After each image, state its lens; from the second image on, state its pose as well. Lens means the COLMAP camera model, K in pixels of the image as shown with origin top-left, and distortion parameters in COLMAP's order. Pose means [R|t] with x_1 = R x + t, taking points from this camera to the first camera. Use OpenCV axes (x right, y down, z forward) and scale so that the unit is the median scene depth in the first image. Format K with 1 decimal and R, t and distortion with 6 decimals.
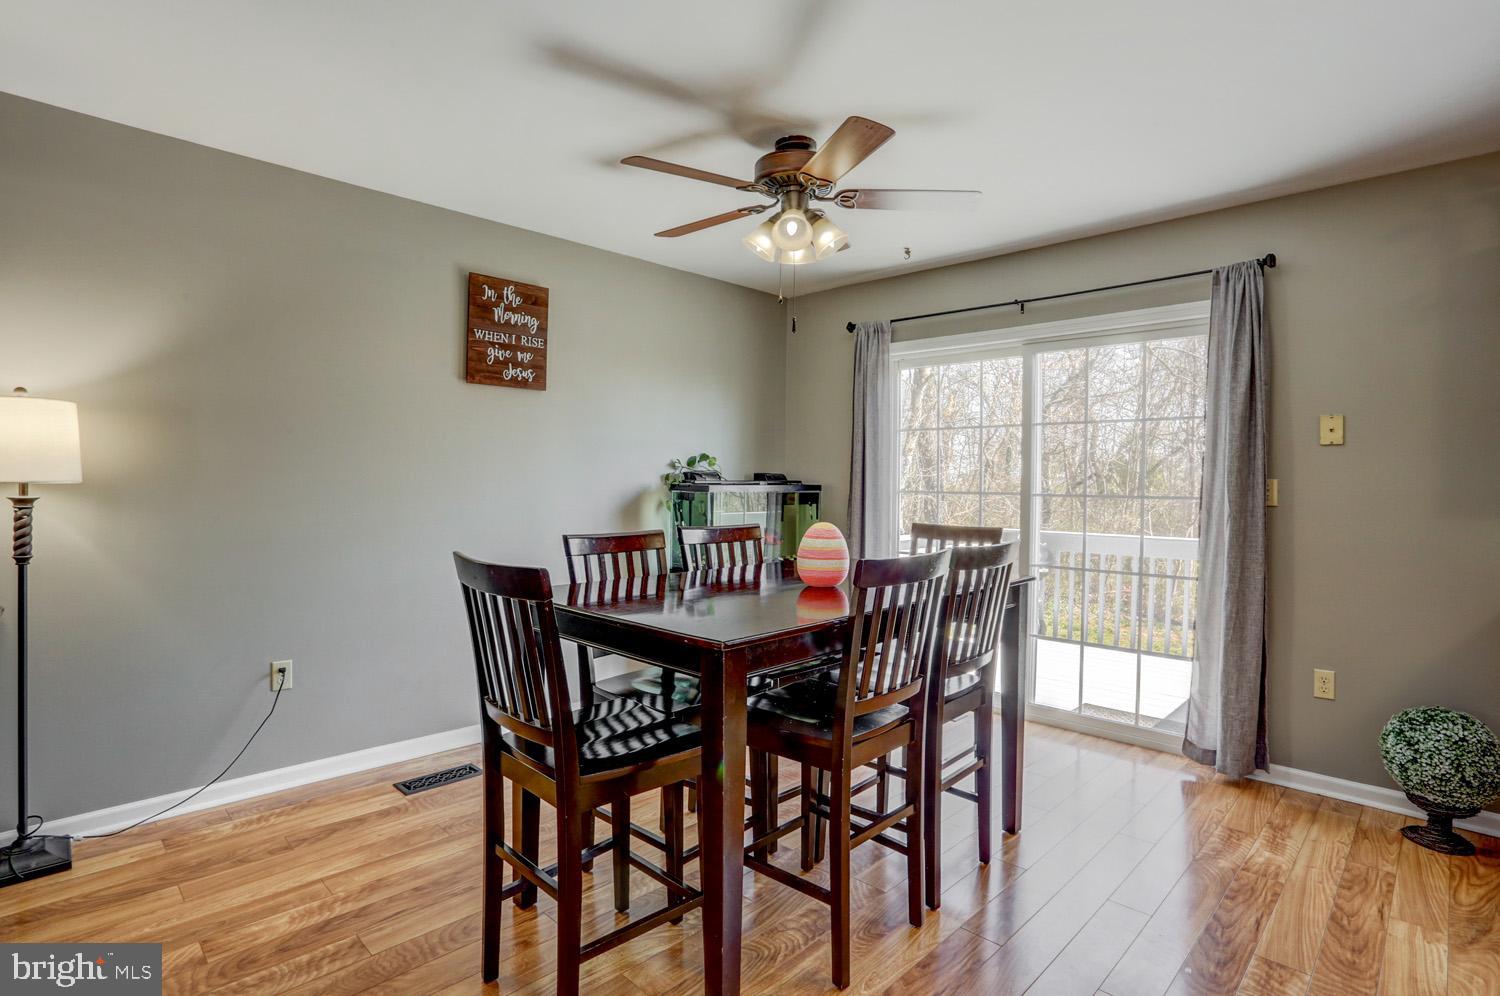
lens RADIAL K [[748.6, 0, 749.2], [0, 748.6, 488.8], [0, 0, 1]] dist [-0.049509, 0.020240]
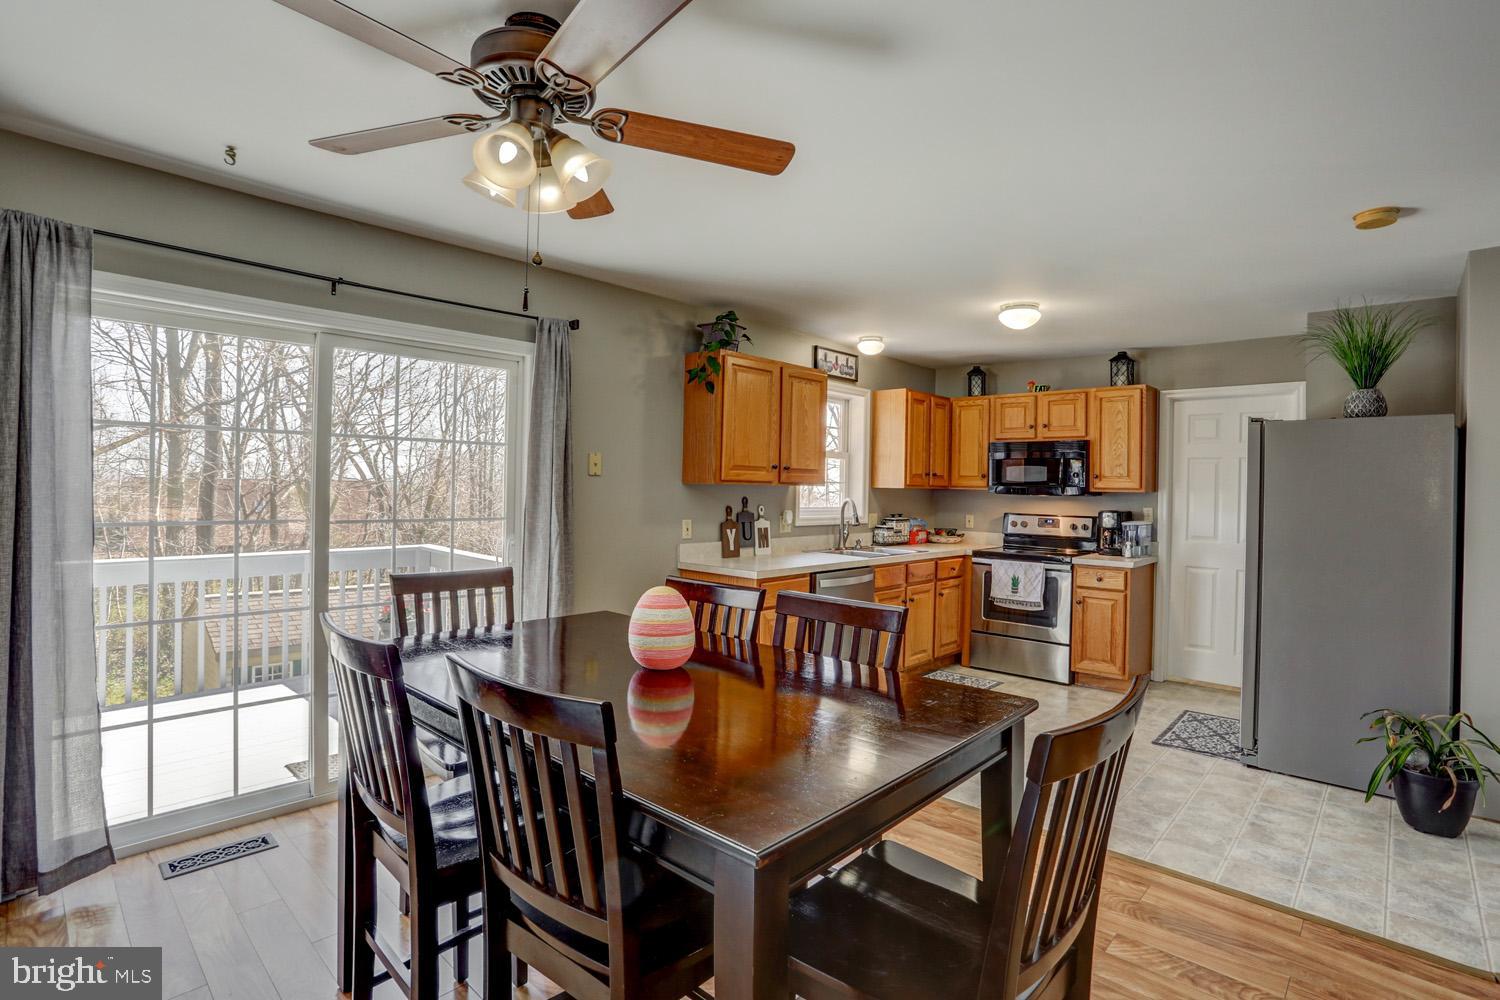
lens RADIAL K [[726.7, 0, 748.5], [0, 726.7, 486.9], [0, 0, 1]] dist [-0.074214, 0.029296]
pose [[-0.019008, -0.012113, 0.999746, -0.490756], [-0.006809, 0.999905, 0.011985, -0.051968], [-0.999796, -0.006580, -0.019088, 0.695386]]
